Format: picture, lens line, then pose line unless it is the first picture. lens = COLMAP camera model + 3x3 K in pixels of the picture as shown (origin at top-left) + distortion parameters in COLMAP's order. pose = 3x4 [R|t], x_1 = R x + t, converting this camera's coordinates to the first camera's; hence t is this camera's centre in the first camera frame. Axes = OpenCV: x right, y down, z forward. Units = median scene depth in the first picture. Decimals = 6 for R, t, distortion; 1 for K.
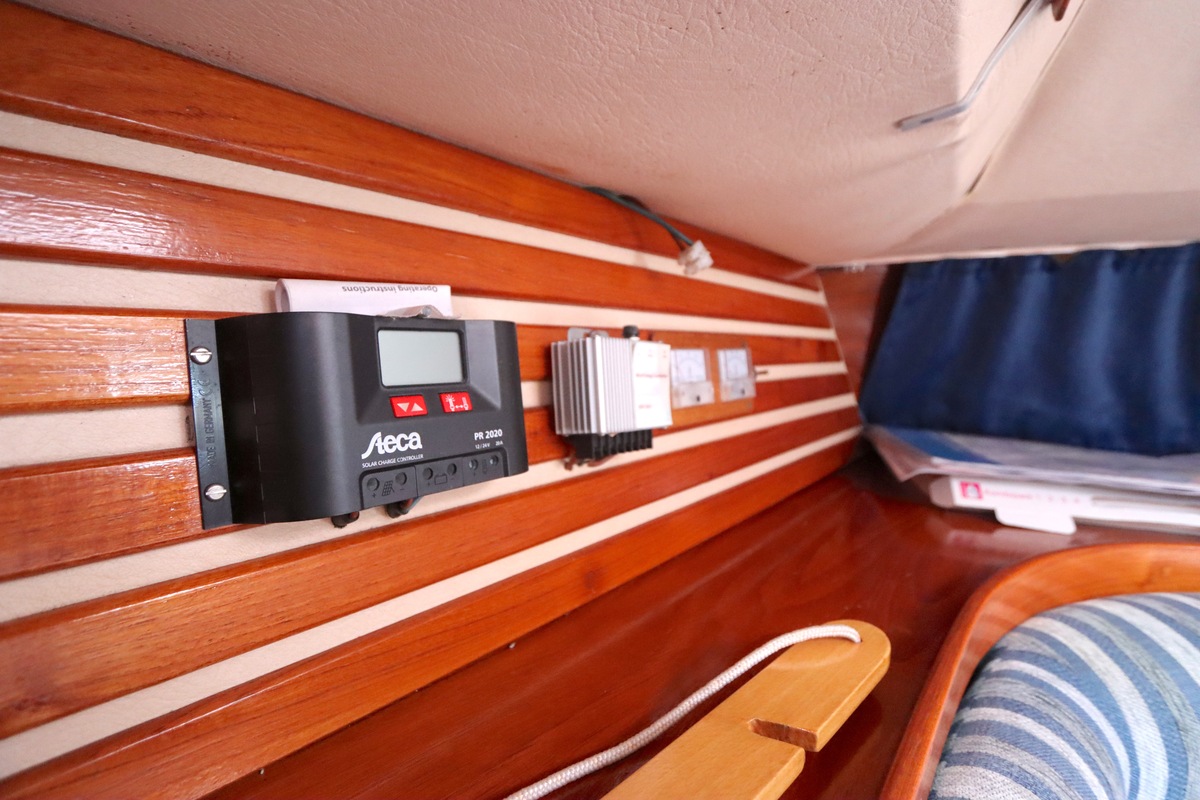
lens RADIAL K [[567.3, 0, 600.7], [0, 567.3, 398.8], [0, 0, 1]] dist [-0.021225, 0.002738]
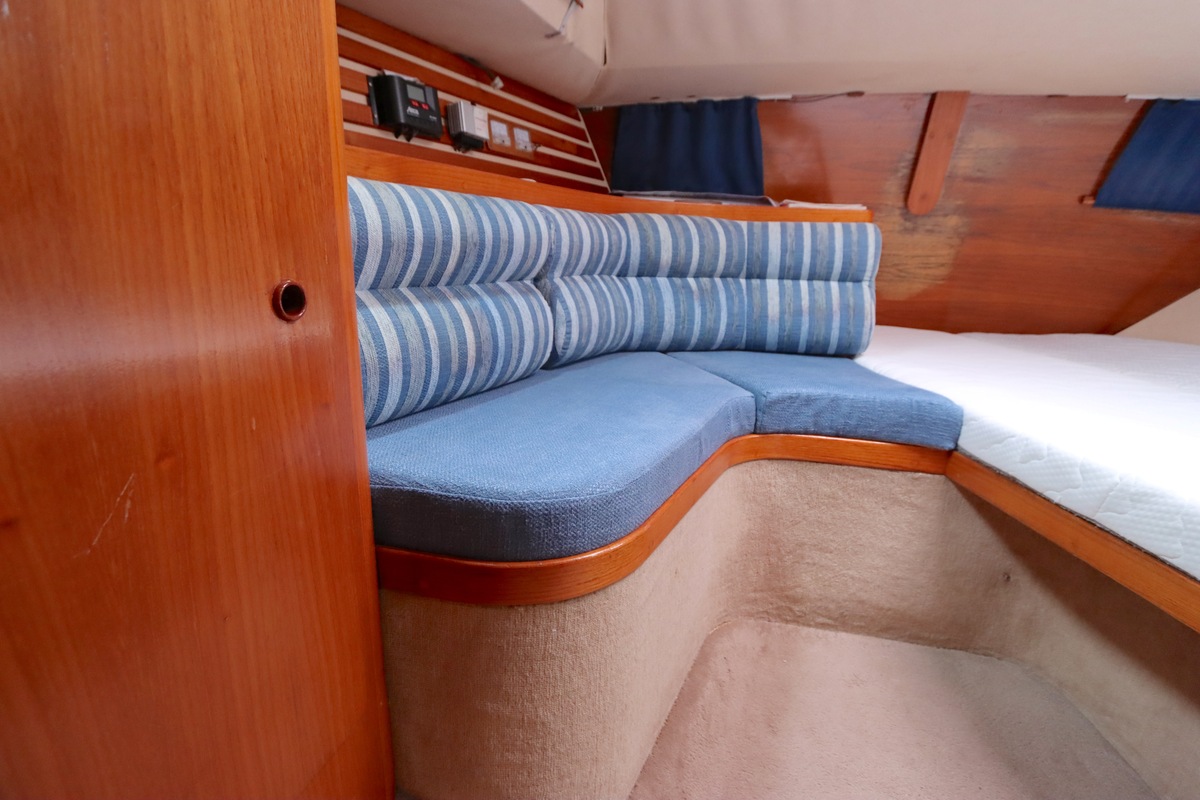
lens RADIAL K [[567.3, 0, 600.7], [0, 567.3, 398.8], [0, 0, 1]] dist [-0.021225, 0.002738]
pose [[0.982880, -0.055033, 0.175838, 0.093437], [0.026717, 0.986833, 0.159518, 0.847934], [-0.182301, -0.152089, 0.971409, -2.011333]]
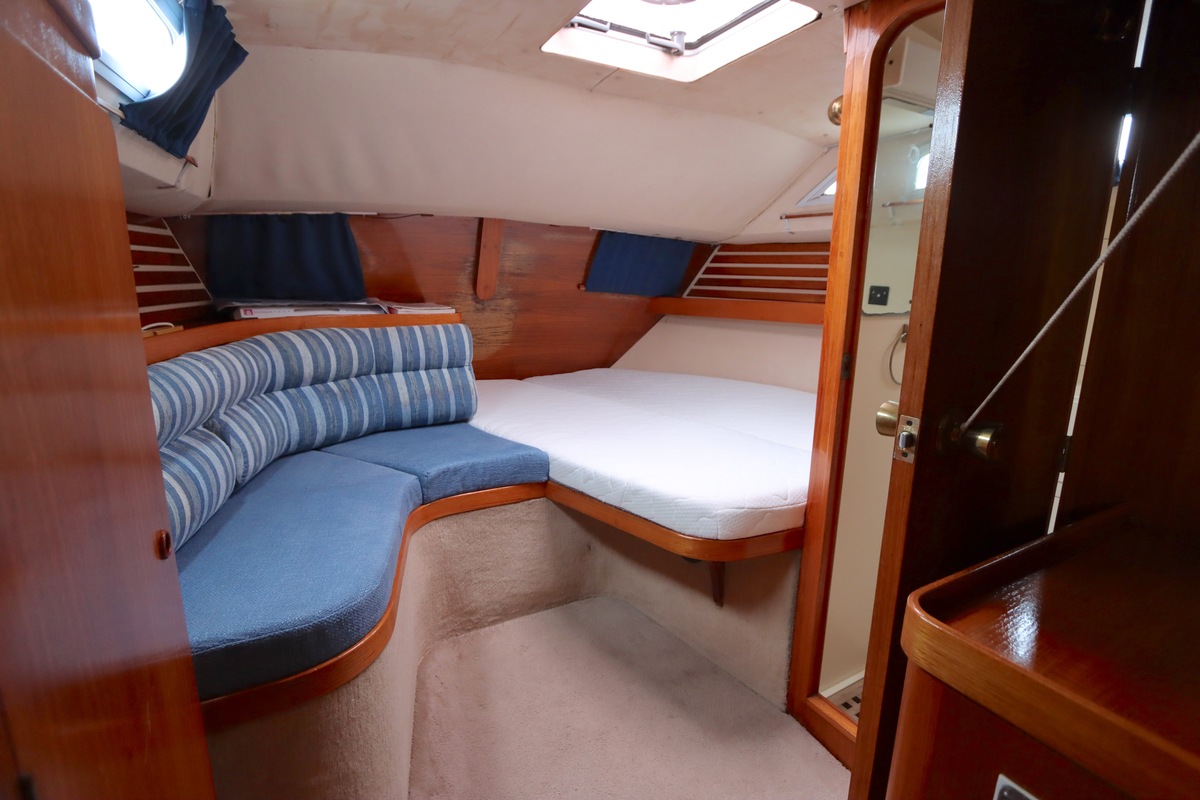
lens RADIAL K [[567.3, 0, 600.7], [0, 567.3, 398.8], [0, 0, 1]] dist [-0.021225, 0.002738]
pose [[0.608295, -0.198826, 0.768405, -0.563987], [0.099451, 0.979579, 0.174740, 0.362664], [-0.787456, -0.029875, 0.615646, -2.553805]]
